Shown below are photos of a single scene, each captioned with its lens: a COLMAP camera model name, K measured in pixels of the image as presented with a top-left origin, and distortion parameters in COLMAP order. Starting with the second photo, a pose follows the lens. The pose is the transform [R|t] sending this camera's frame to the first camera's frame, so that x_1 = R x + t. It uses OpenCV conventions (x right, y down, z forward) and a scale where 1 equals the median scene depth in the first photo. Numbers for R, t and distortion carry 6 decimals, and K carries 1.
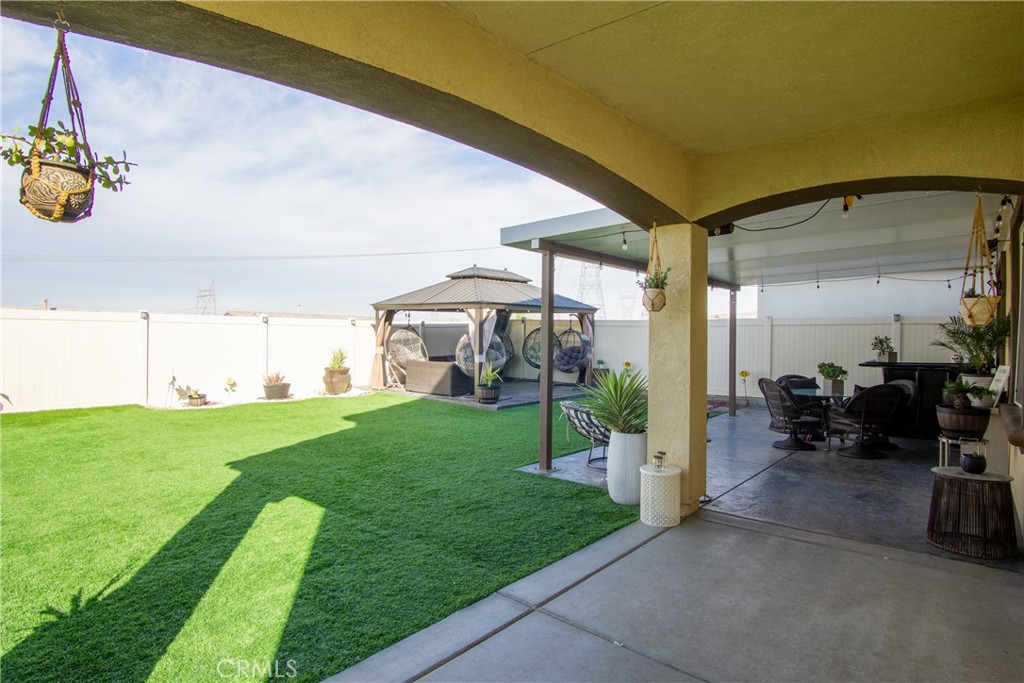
lens RADIAL K [[544.7, 0, 508.4], [0, 544.7, 343.9], [0, 0, 1]] dist [-0.025832, 0.007044]
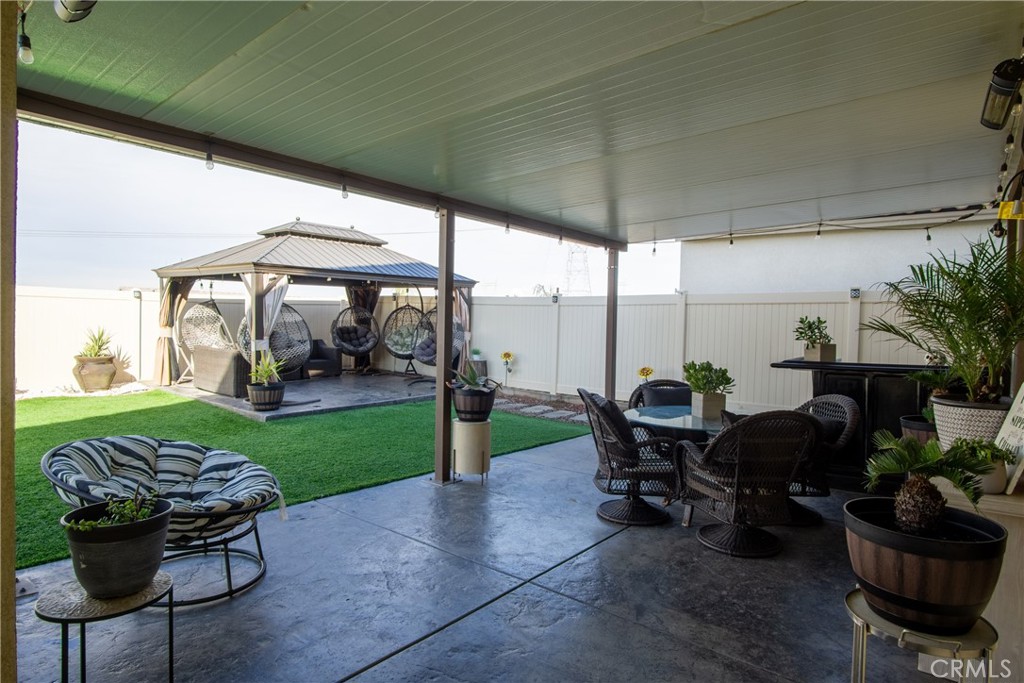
lens RADIAL K [[544.7, 0, 515.2], [0, 544.7, 336.6], [0, 0, 1]] dist [-0.025832, 0.007044]
pose [[0.999836, 0.013185, 0.012394, 0.266838], [-0.013329, 0.999844, 0.011607, 0.003284], [-0.012239, -0.011770, 0.999856, 0.303749]]
